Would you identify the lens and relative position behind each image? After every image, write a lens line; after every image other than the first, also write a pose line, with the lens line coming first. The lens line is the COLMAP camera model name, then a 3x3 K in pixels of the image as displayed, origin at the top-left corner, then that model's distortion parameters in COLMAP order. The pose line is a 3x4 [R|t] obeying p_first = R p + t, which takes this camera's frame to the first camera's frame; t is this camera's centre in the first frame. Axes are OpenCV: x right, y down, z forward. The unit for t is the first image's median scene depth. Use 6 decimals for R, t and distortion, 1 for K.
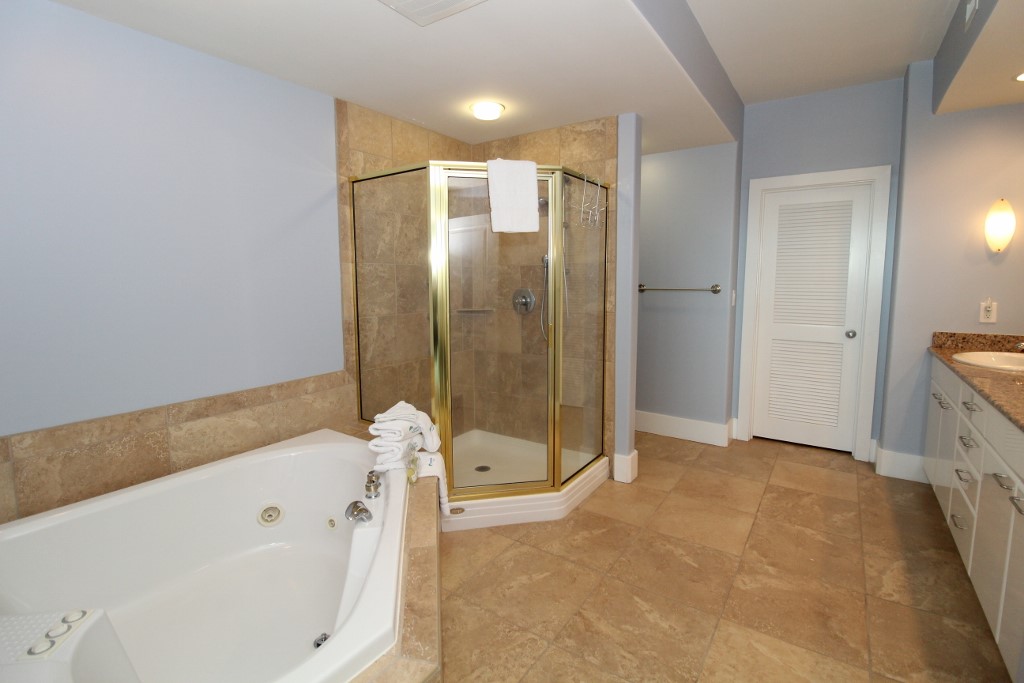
lens RADIAL K [[474.8, 0, 509.5], [0, 474.8, 328.7], [0, 0, 1]] dist [0.000647, -0.016031]
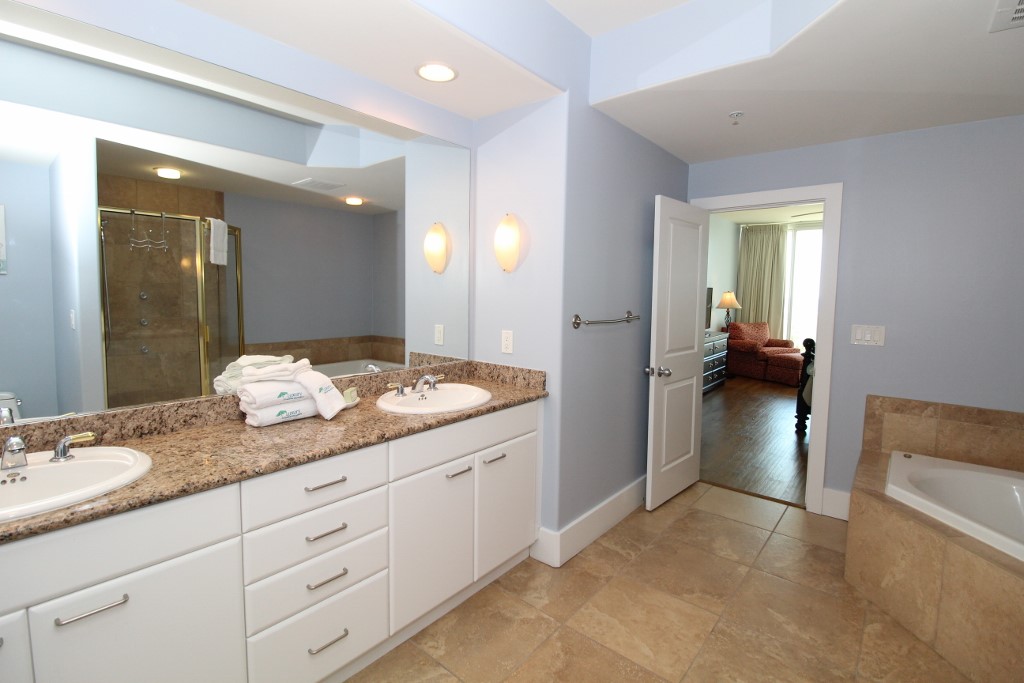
lens RADIAL K [[474.8, 0, 509.5], [0, 474.8, 328.7], [0, 0, 1]] dist [0.000647, -0.016031]
pose [[-0.995295, -0.016240, 0.095515, 0.756266], [0.000961, 0.984149, 0.177339, -0.236121], [-0.096881, 0.176597, -0.979504, 1.961612]]
